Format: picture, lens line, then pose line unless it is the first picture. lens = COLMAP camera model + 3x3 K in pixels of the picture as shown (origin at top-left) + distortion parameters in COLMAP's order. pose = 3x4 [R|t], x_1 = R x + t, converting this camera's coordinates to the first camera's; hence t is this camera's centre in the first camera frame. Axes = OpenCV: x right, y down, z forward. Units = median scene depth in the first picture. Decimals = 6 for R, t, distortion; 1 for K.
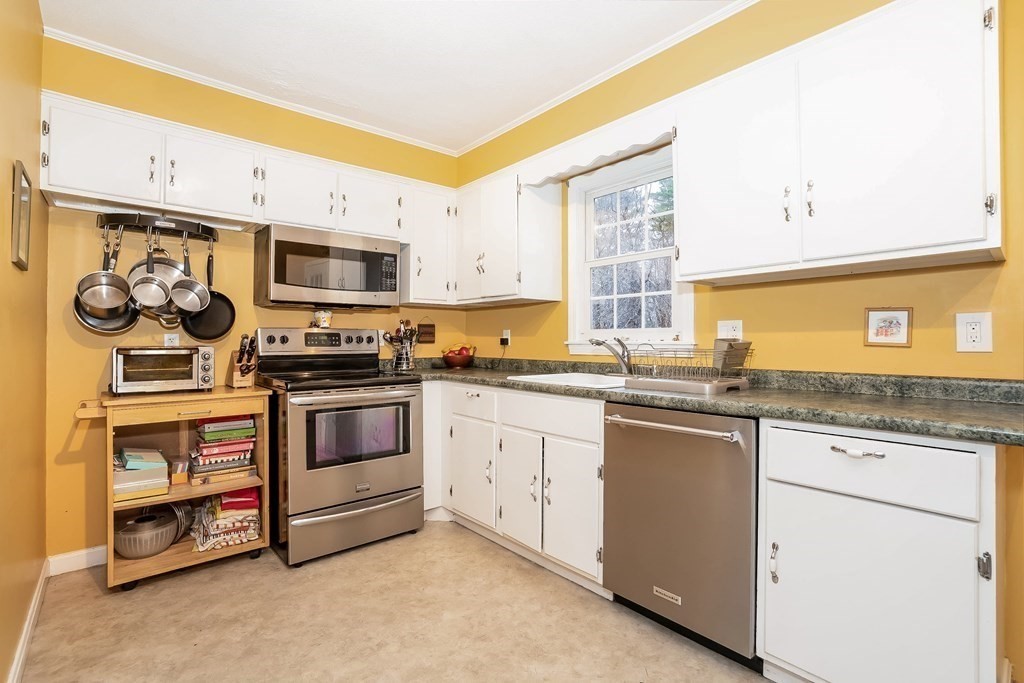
lens RADIAL K [[469.9, 0, 513.9], [0, 469.9, 342.1], [0, 0, 1]] dist [-0.042147, 0.011406]
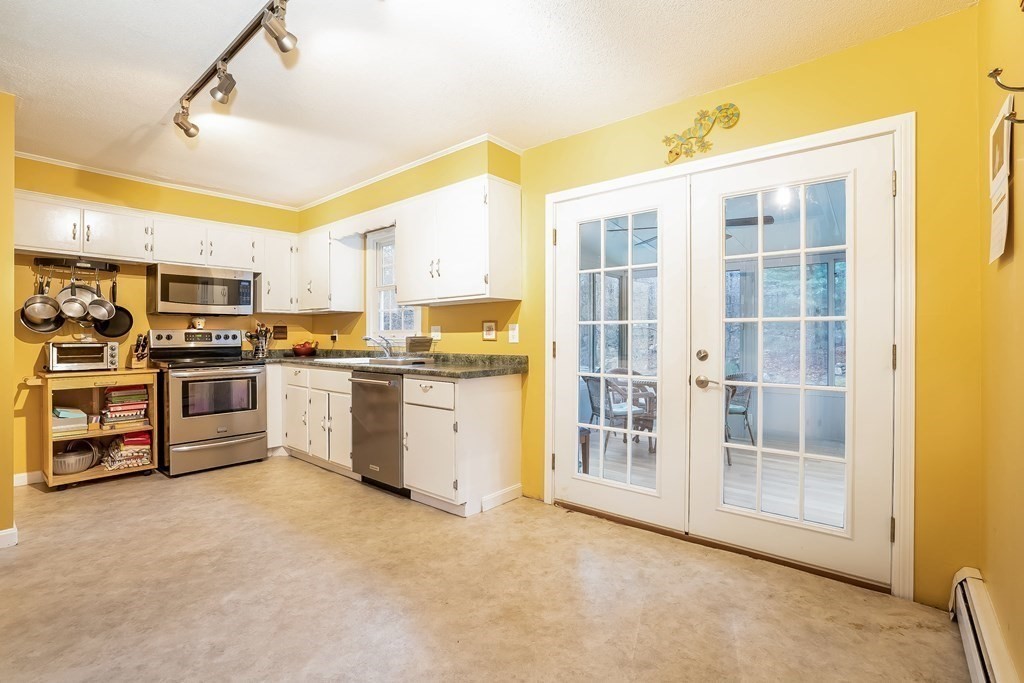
lens RADIAL K [[469.9, 0, 520.3], [0, 469.9, 341.0], [0, 0, 1]] dist [-0.042147, 0.011406]
pose [[0.986650, -0.003111, 0.162825, 0.458235], [0.001837, 0.999967, 0.007971, -0.003300], [-0.162844, -0.007566, 0.986623, -0.777319]]
